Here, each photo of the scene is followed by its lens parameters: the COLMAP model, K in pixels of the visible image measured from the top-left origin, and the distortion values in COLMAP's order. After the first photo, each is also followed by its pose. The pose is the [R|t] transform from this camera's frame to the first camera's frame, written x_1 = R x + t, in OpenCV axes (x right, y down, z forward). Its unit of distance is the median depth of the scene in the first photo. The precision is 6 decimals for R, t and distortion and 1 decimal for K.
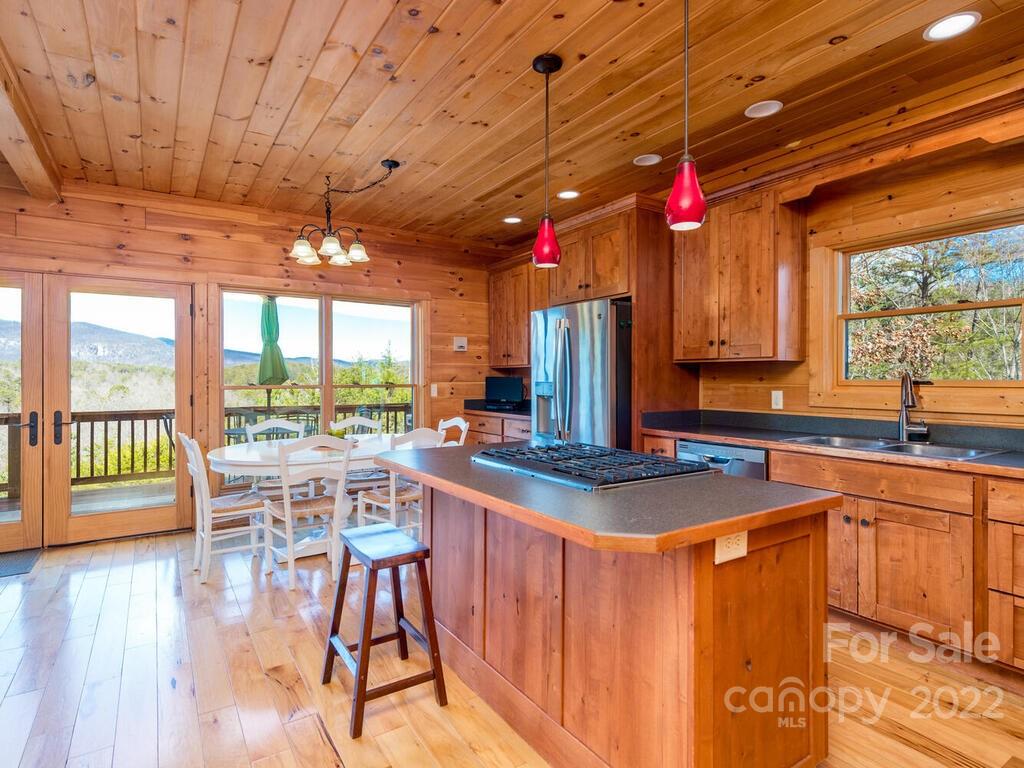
lens RADIAL K [[548.5, 0, 512.0], [0, 548.5, 384.0], [0, 0, 1]] dist [0.000433, -0.001127]
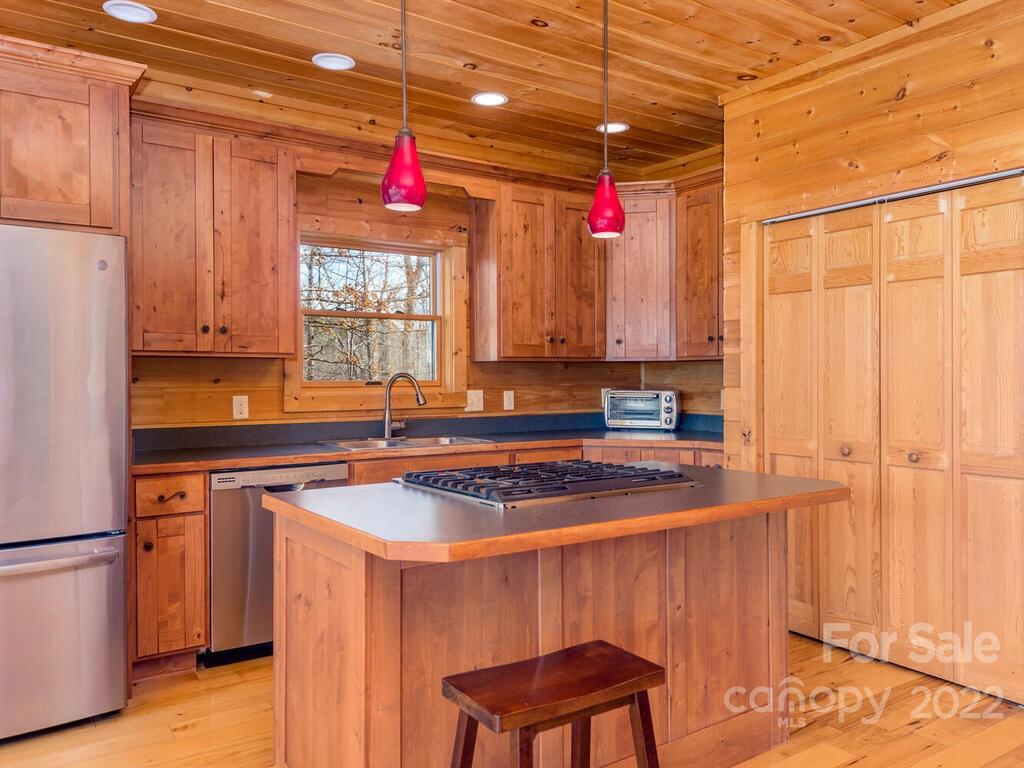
lens RADIAL K [[737.1, 0, 512.0], [0, 737.1, 384.0], [0, 0, 1]] dist [0.009673, -0.003397]
pose [[-0.004002, -0.007775, 0.999962, -0.607388], [0.013751, 0.999875, 0.007829, -0.007730], [-0.999897, 0.013781, -0.003895, 0.652224]]
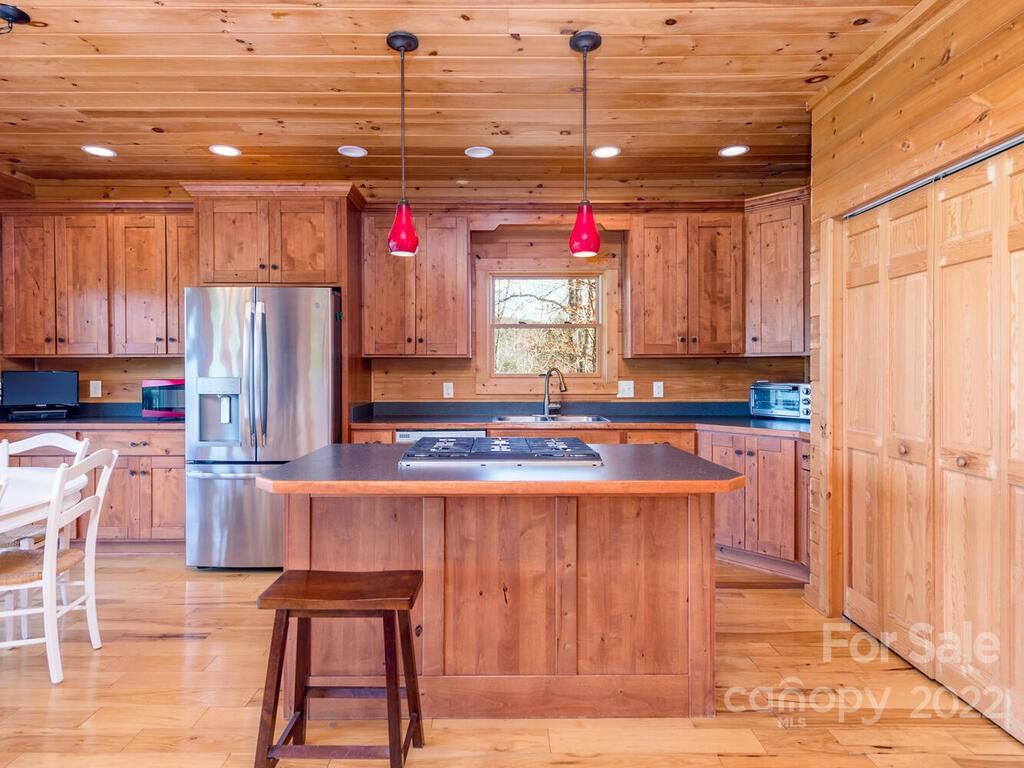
lens RADIAL K [[549.5, 0, 516.6], [0, 549.5, 377.5], [0, 0, 1]] dist [0.003702, -0.001347]
pose [[0.541325, -0.009967, 0.840754, -0.470338], [0.009905, 0.999936, 0.005477, -0.004088], [-0.840755, 0.005363, 0.541389, 0.238670]]
